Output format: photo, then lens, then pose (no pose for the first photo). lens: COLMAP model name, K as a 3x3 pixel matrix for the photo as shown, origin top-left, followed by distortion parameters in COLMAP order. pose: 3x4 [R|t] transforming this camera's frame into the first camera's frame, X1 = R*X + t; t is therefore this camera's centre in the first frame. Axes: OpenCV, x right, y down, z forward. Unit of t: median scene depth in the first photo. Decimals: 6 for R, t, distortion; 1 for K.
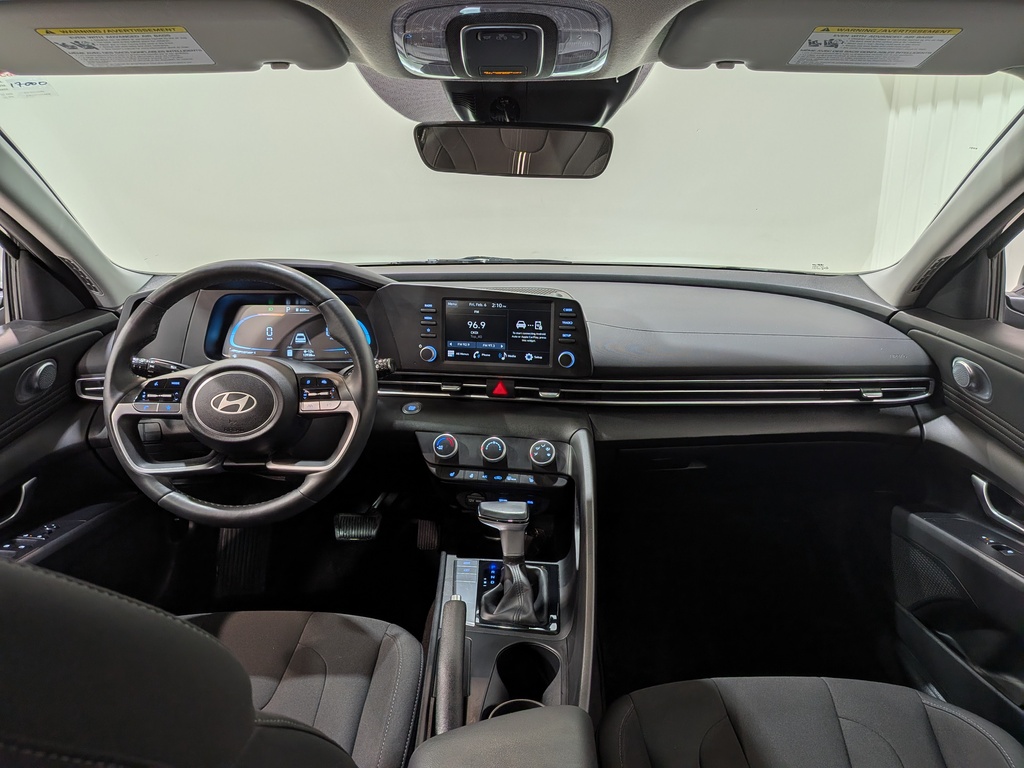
lens RADIAL K [[737.7, 0, 518.9], [0, 737.7, 394.4], [0, 0, 1]] dist [0.057752, -0.091403]
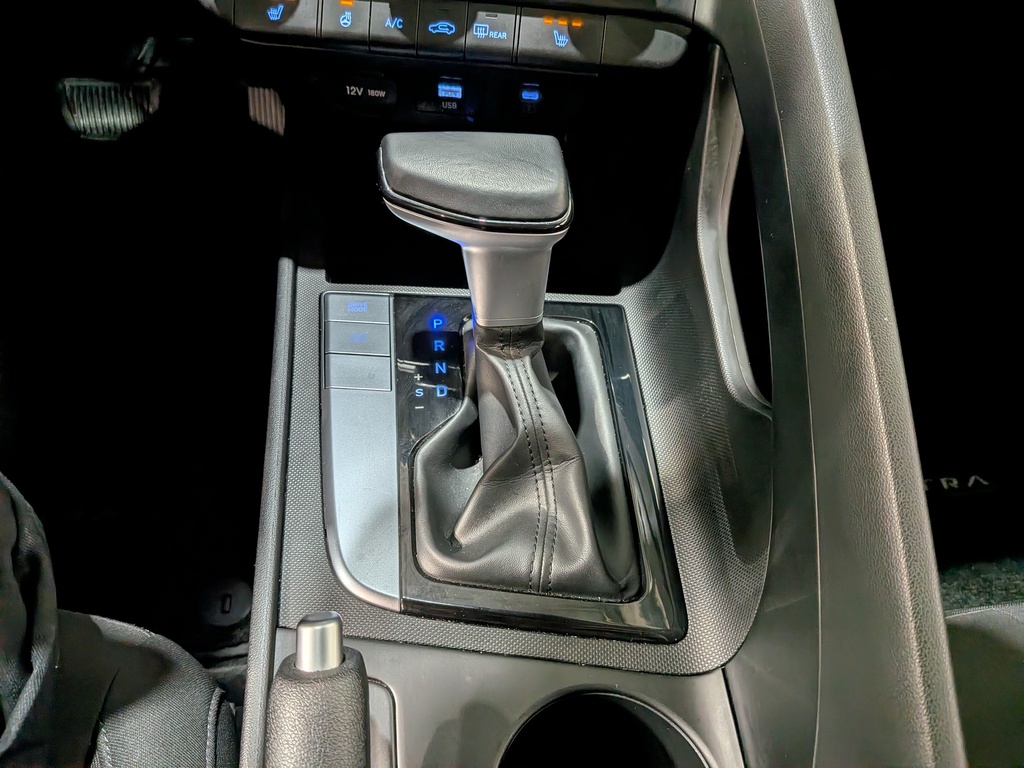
lens RADIAL K [[761.2, 0, 487.4], [0, 761.2, 414.5], [0, 0, 1]] dist [-0.003361, -0.004476]
pose [[0.996317, -0.038238, 0.076751, -0.039437], [-0.017035, 0.788962, 0.614206, 0.051566], [-0.084040, -0.613252, 0.785404, 0.689299]]
